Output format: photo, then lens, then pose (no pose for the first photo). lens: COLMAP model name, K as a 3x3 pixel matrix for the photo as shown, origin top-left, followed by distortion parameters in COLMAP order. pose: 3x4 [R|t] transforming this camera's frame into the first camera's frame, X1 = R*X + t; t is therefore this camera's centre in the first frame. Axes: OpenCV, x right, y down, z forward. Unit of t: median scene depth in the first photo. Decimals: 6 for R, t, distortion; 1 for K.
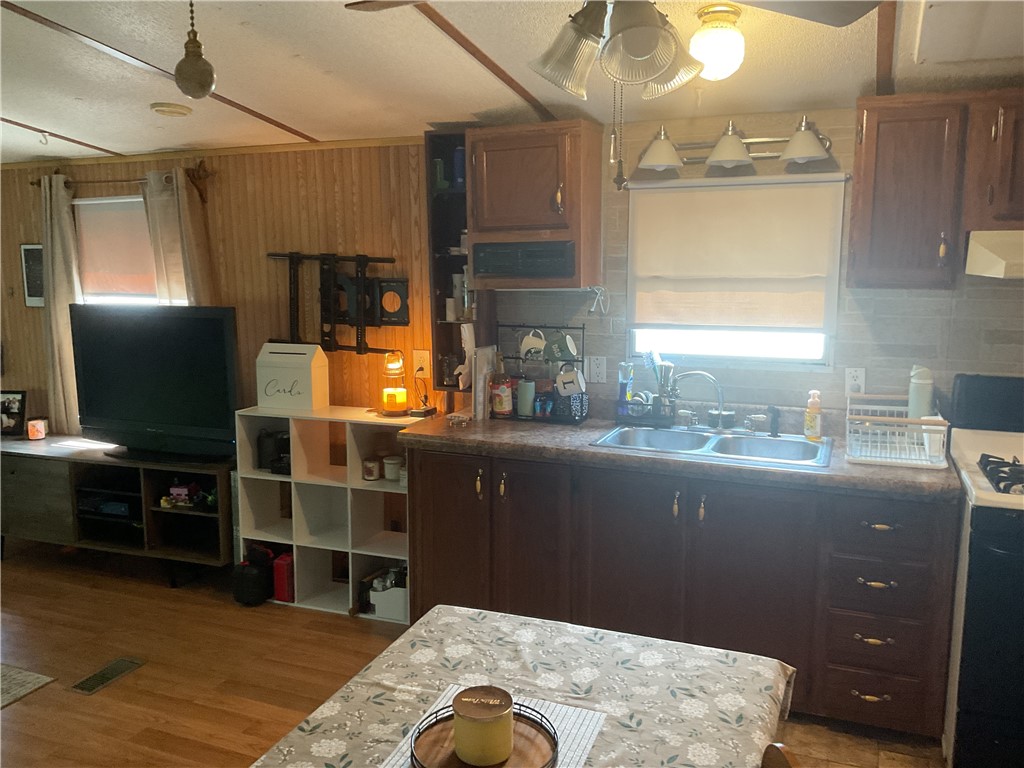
lens RADIAL K [[836.8, 0, 512.0], [0, 836.8, 384.0], [0, 0, 1]] dist [0.135634, -0.262275]
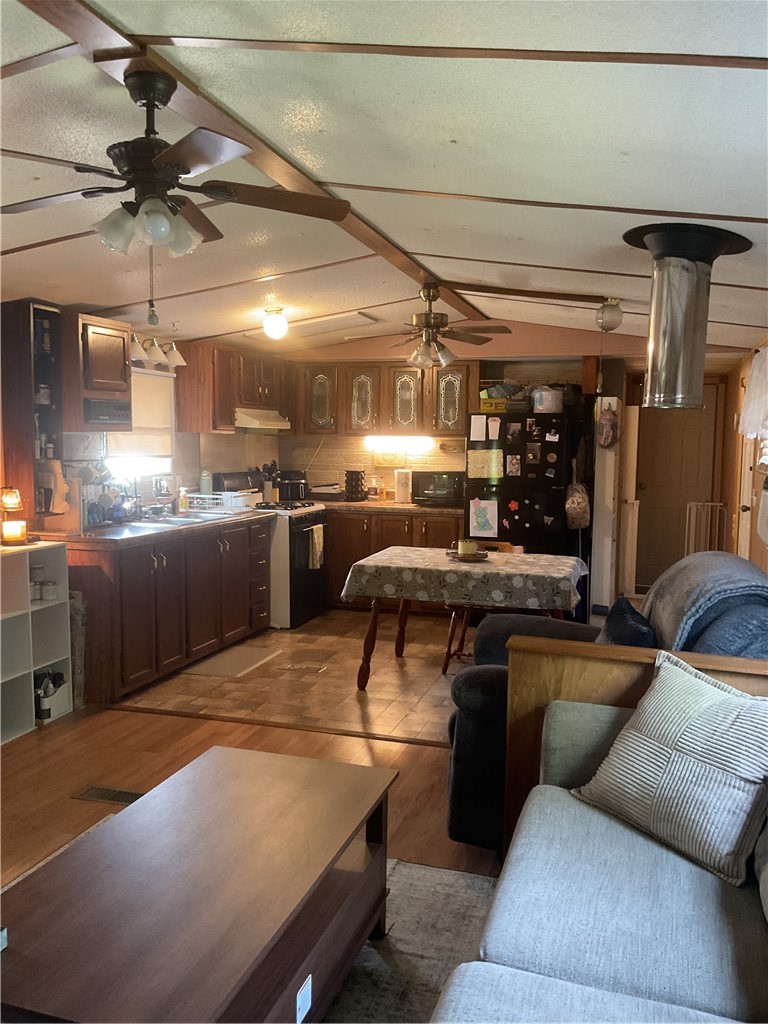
lens RADIAL K [[836.8, 0, 384.0], [0, 836.8, 512.0], [0, 0, 1]] dist [0.135634, -0.262275]
pose [[-0.091717, -0.087986, 0.991890, -1.511040], [0.126556, 0.986981, 0.099253, -0.066441], [-0.987710, 0.134633, -0.079387, 0.697467]]
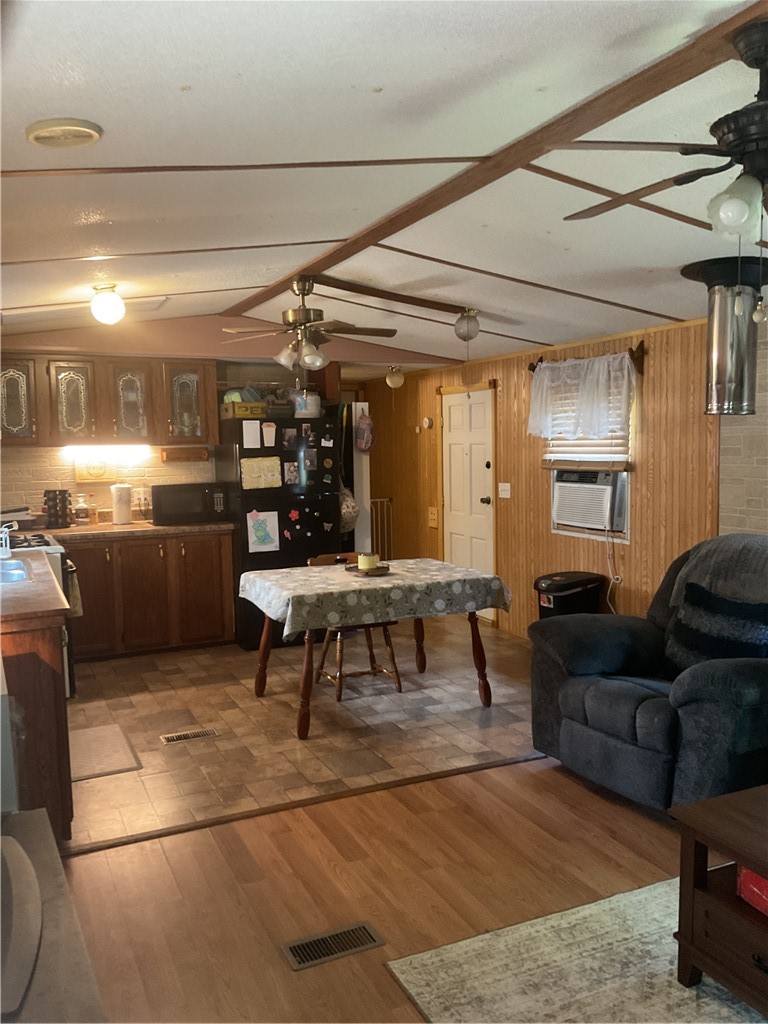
lens RADIAL K [[836.8, 0, 384.0], [0, 836.8, 512.0], [0, 0, 1]] dist [0.135634, -0.262275]
pose [[-0.725890, -0.048689, 0.686086, -1.016750], [0.111536, 0.975957, 0.187266, -0.182362], [-0.678708, 0.212457, -0.703006, 1.416686]]
